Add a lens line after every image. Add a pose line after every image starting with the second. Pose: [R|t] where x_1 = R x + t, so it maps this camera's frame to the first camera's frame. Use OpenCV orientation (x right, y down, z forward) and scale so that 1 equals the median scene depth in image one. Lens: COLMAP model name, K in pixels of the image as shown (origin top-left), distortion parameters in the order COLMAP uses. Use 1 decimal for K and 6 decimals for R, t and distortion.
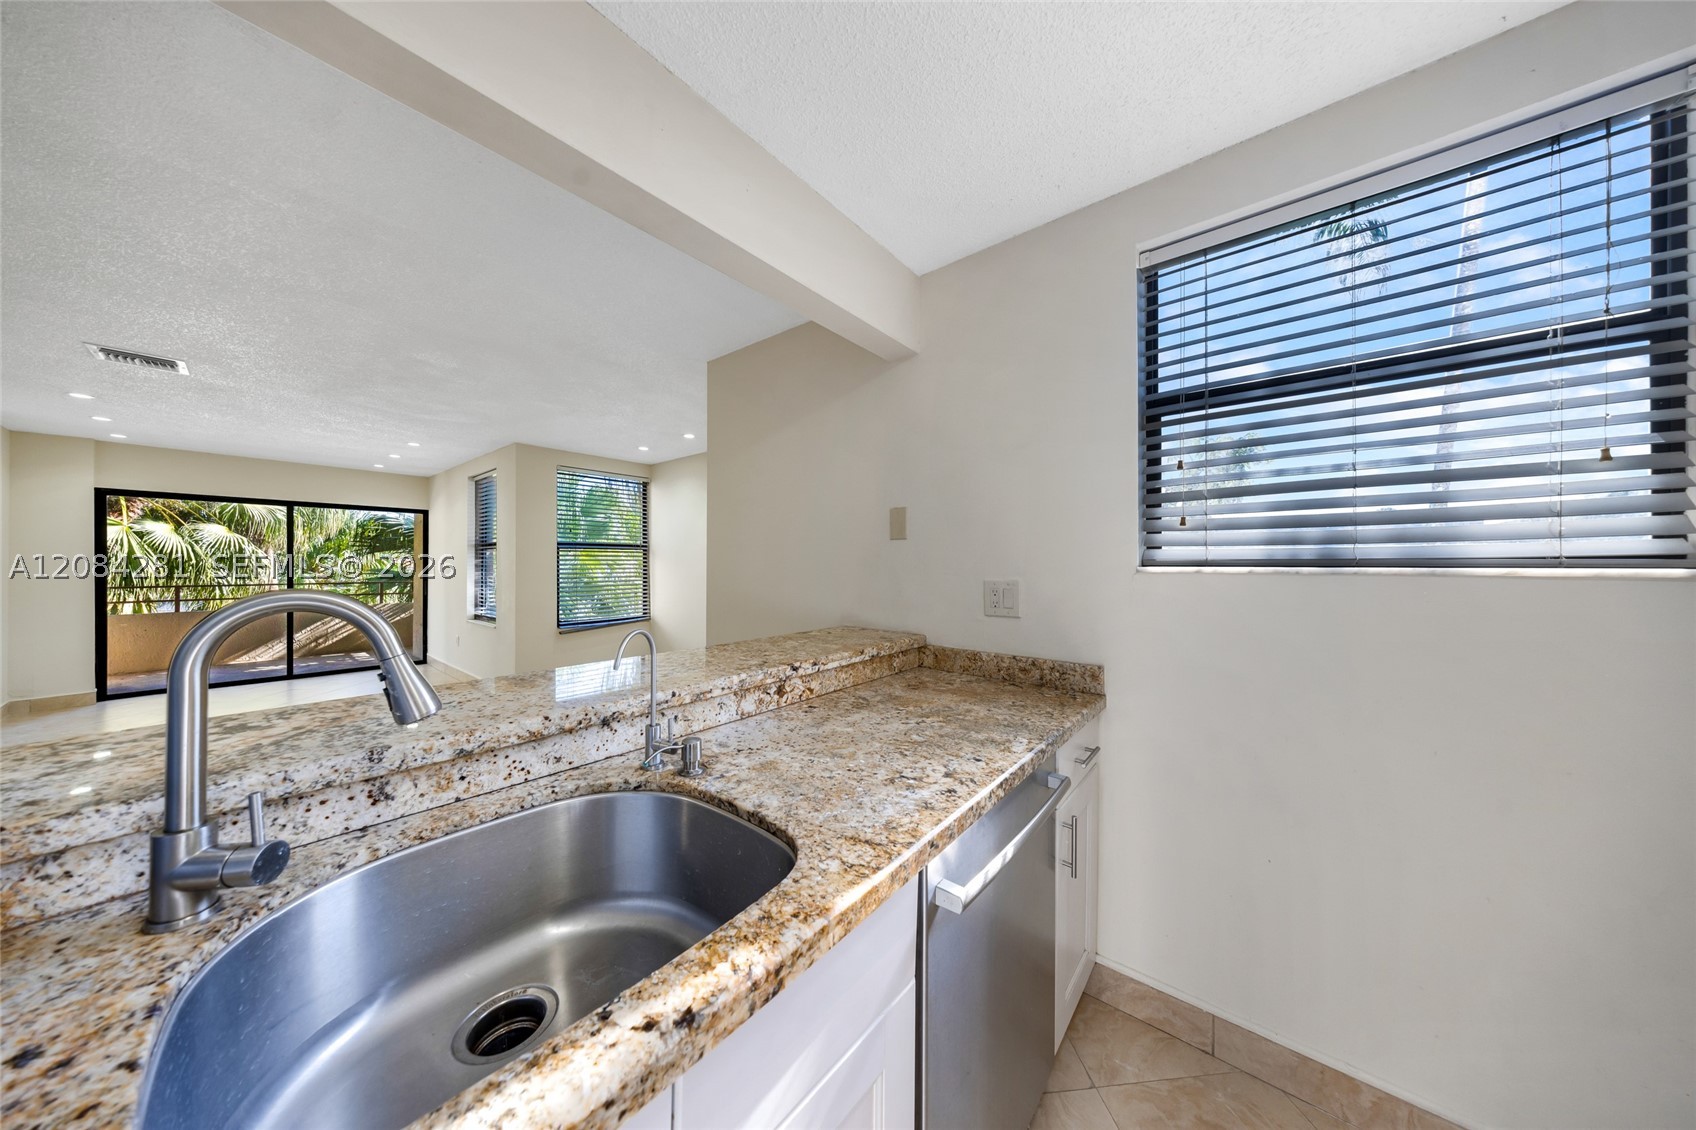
lens RADIAL K [[500.6, 0, 853.4], [0, 500.6, 565.5], [0, 0, 1]] dist [-0.003710, 0.000022]
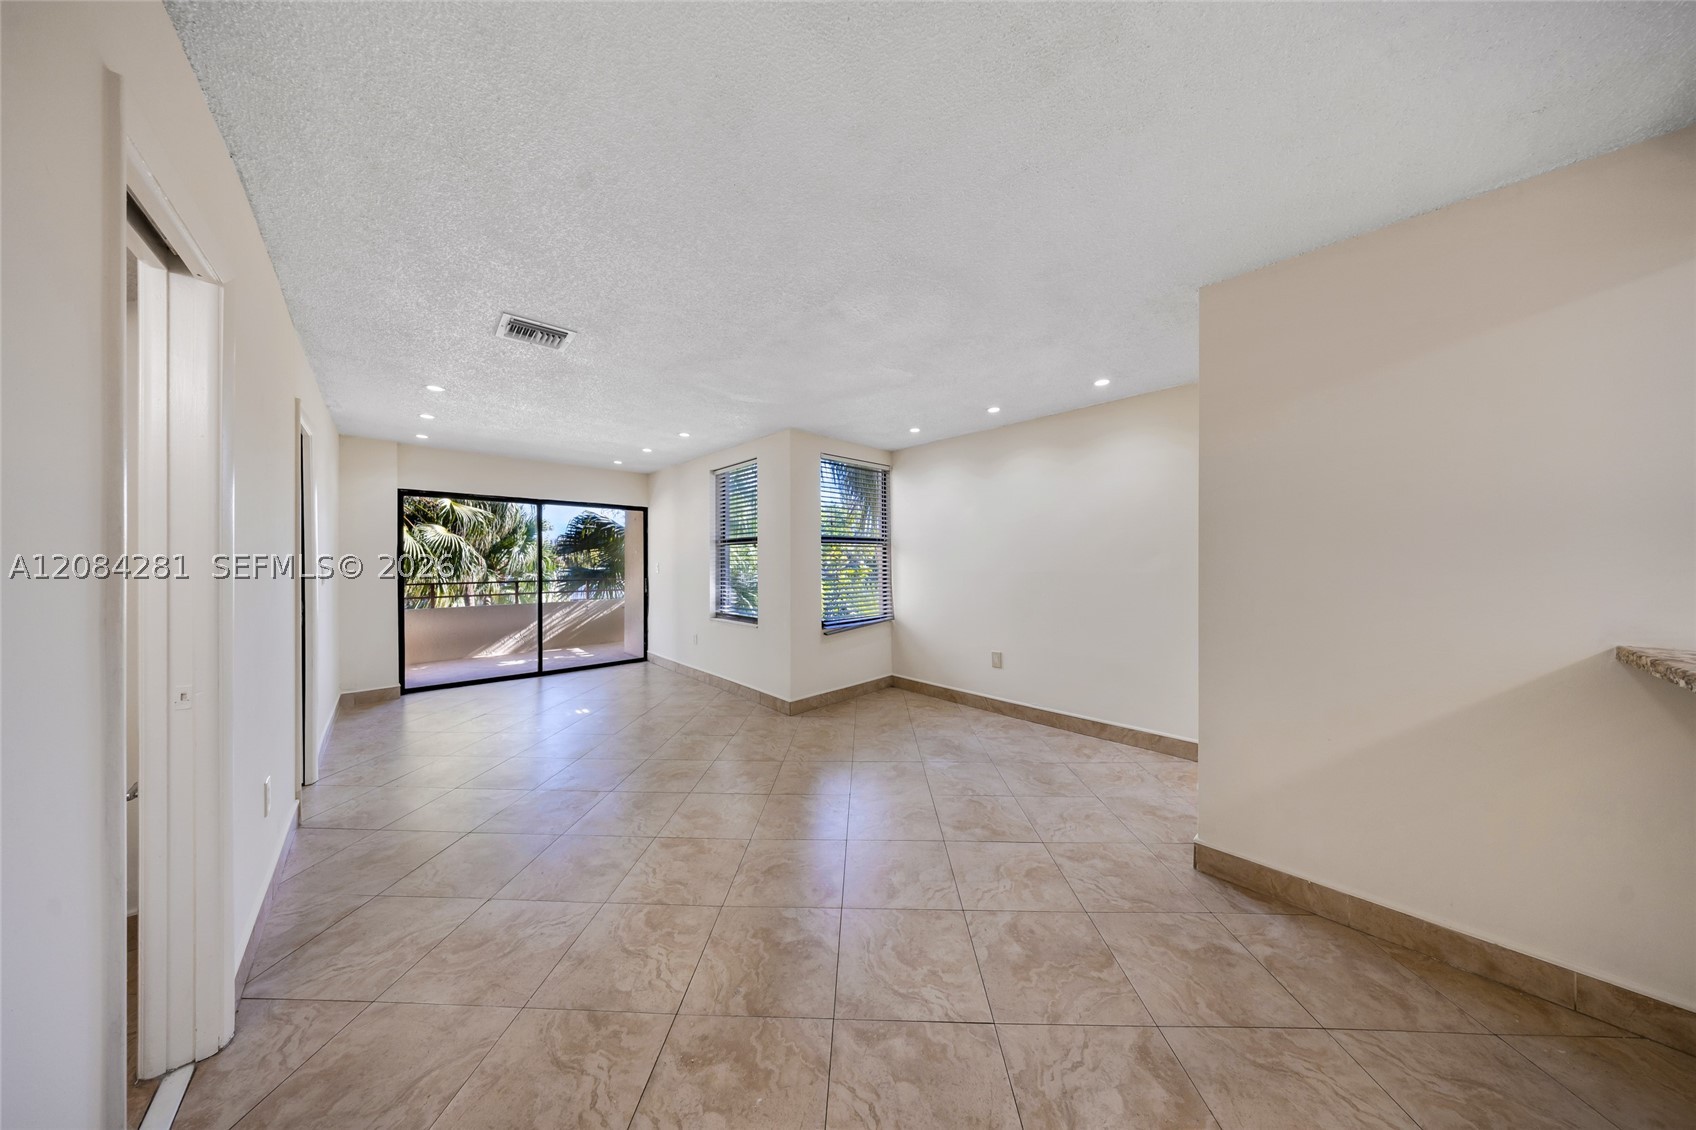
lens RADIAL K [[500.6, 0, 855.3], [0, 500.6, 565.8], [0, 0, 1]] dist [-0.003710, 0.000022]
pose [[0.990595, -0.003905, -0.136770, -0.509897], [0.004808, 0.999969, 0.006273, 0.003372], [0.136741, -0.006871, 0.990583, 0.121663]]
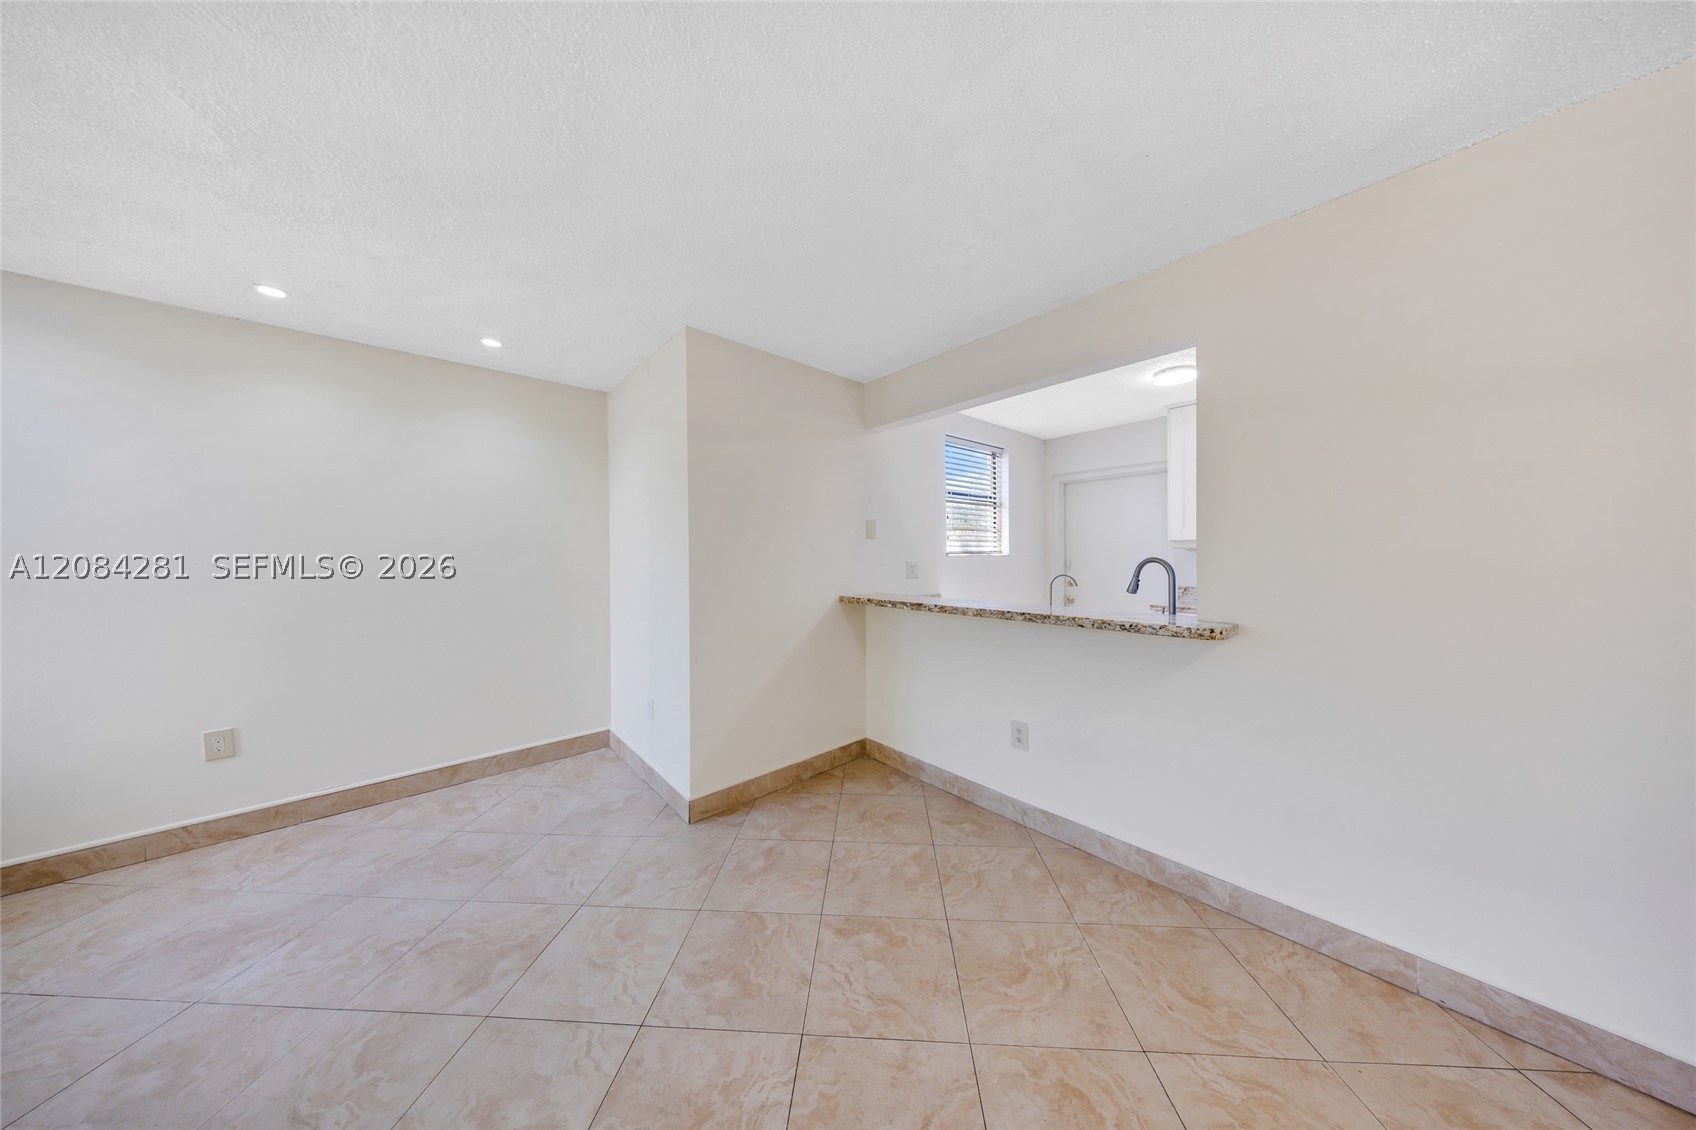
lens RADIAL K [[500.6, 0, 861.4], [0, 500.6, 568.0], [0, 0, 1]] dist [-0.003710, 0.000022]
pose [[0.161501, -0.034851, 0.986257, -0.792891], [0.017211, 0.999324, 0.032494, 0.004680], [-0.986722, 0.011726, 0.161992, 0.400273]]
